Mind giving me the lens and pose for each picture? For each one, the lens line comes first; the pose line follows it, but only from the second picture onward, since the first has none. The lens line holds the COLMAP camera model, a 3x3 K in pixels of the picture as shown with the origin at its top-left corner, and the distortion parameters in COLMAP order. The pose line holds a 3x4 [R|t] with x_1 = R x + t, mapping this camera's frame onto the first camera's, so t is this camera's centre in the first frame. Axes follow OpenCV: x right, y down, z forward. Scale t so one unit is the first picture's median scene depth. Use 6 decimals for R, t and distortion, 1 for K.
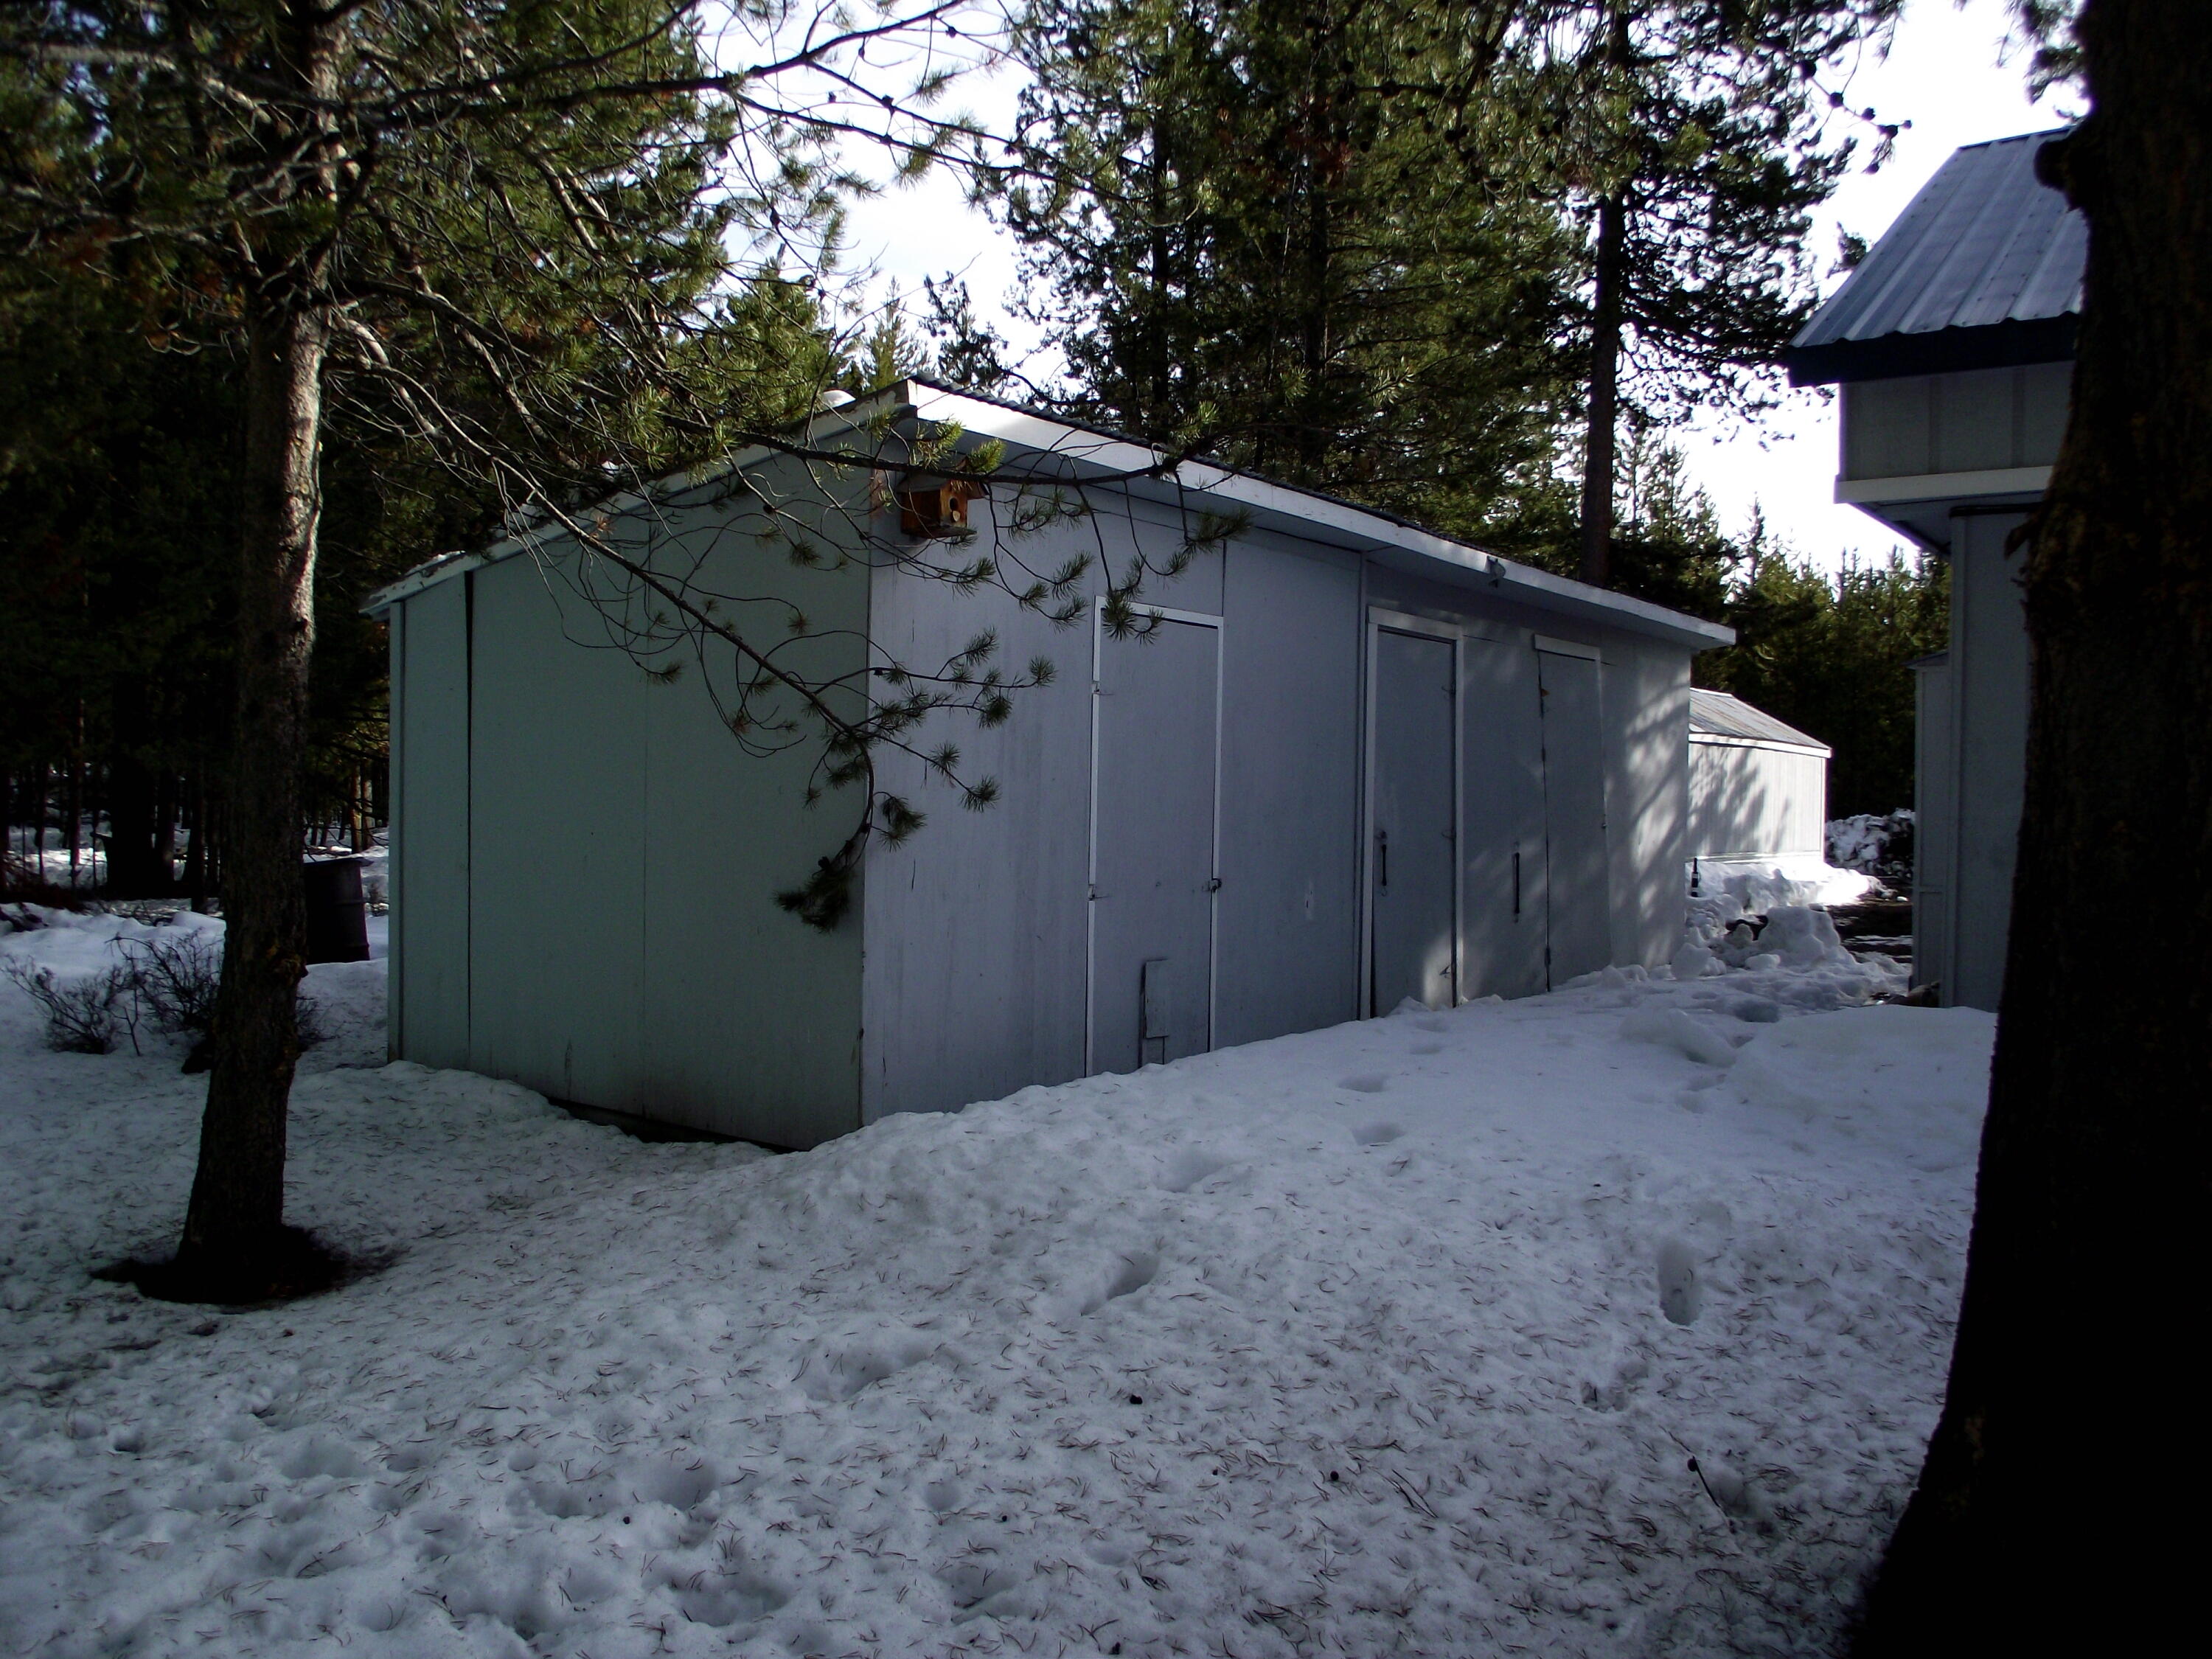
lens RADIAL K [[1792.6, 0, 1118.2], [0, 1792.6, 822.5], [0, 0, 1]] dist [-0.058808, 0.028755]
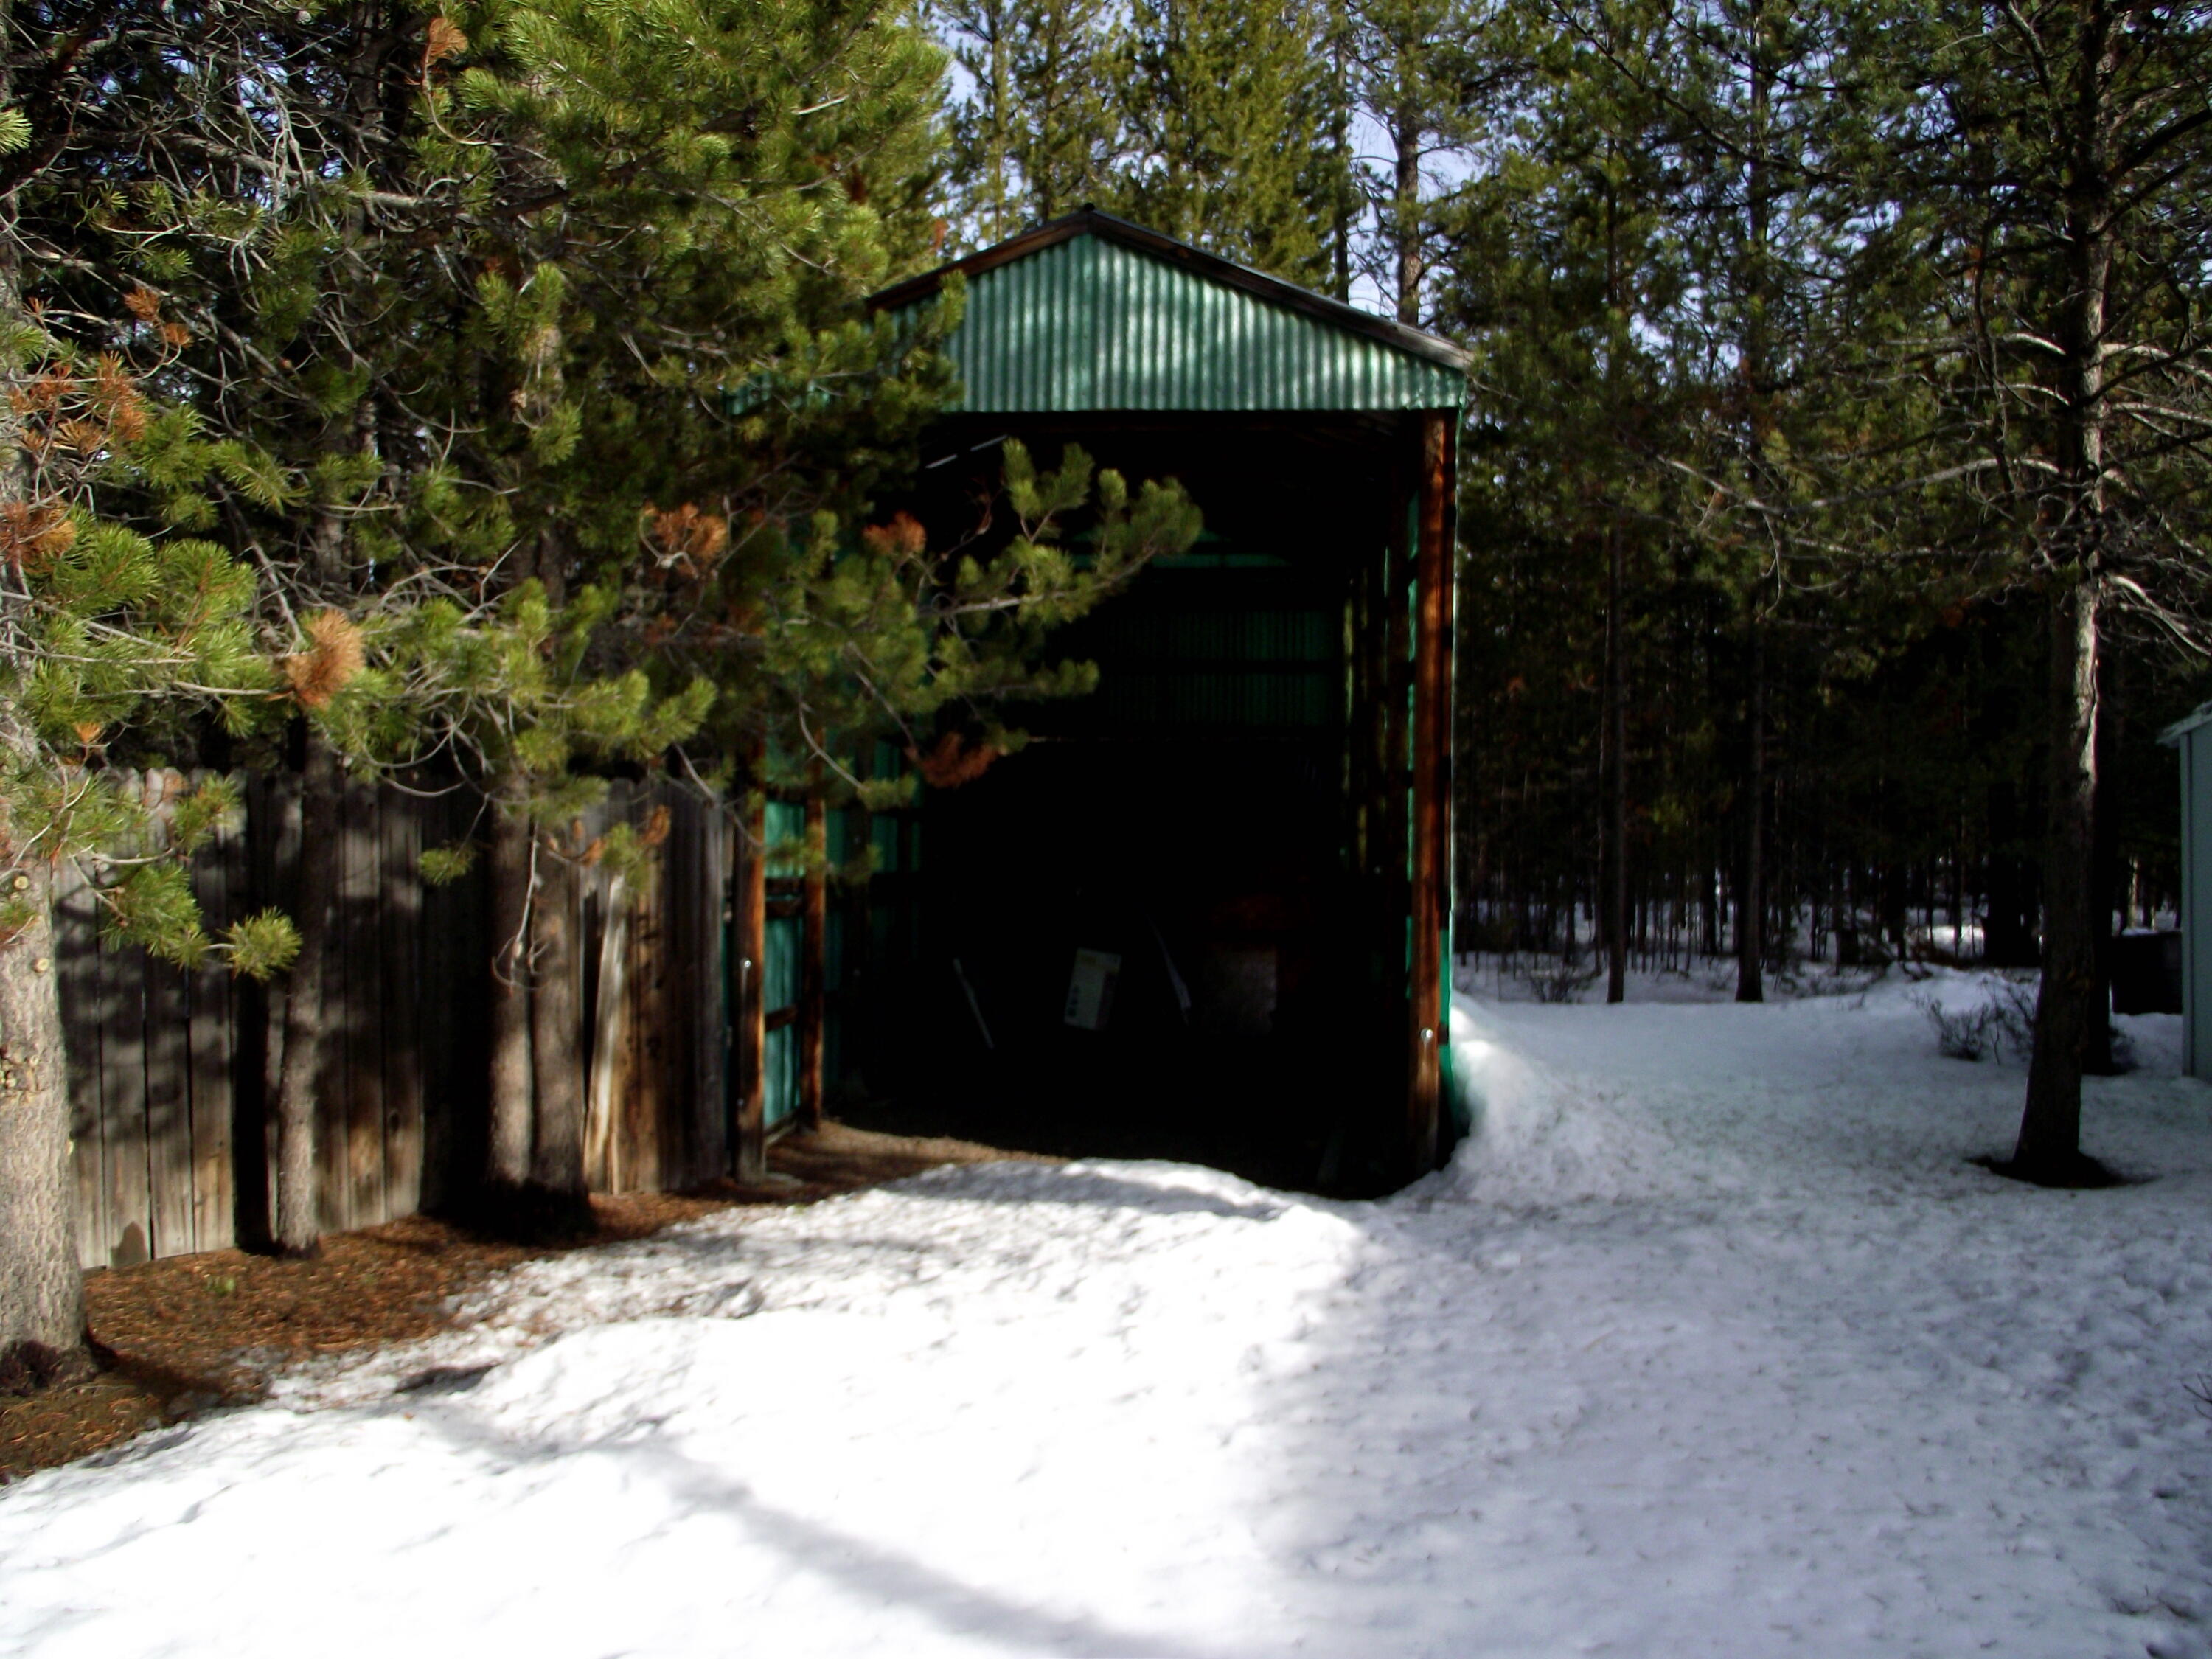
lens RADIAL K [[1792.6, 0, 1116.2], [0, 1792.6, 834.2], [0, 0, 1]] dist [-0.058808, 0.028755]
pose [[0.557816, -0.026524, -0.829541, 0.242970], [-0.008601, 0.999251, -0.037735, 0.007452], [0.829920, 0.028184, 0.557170, -0.404288]]
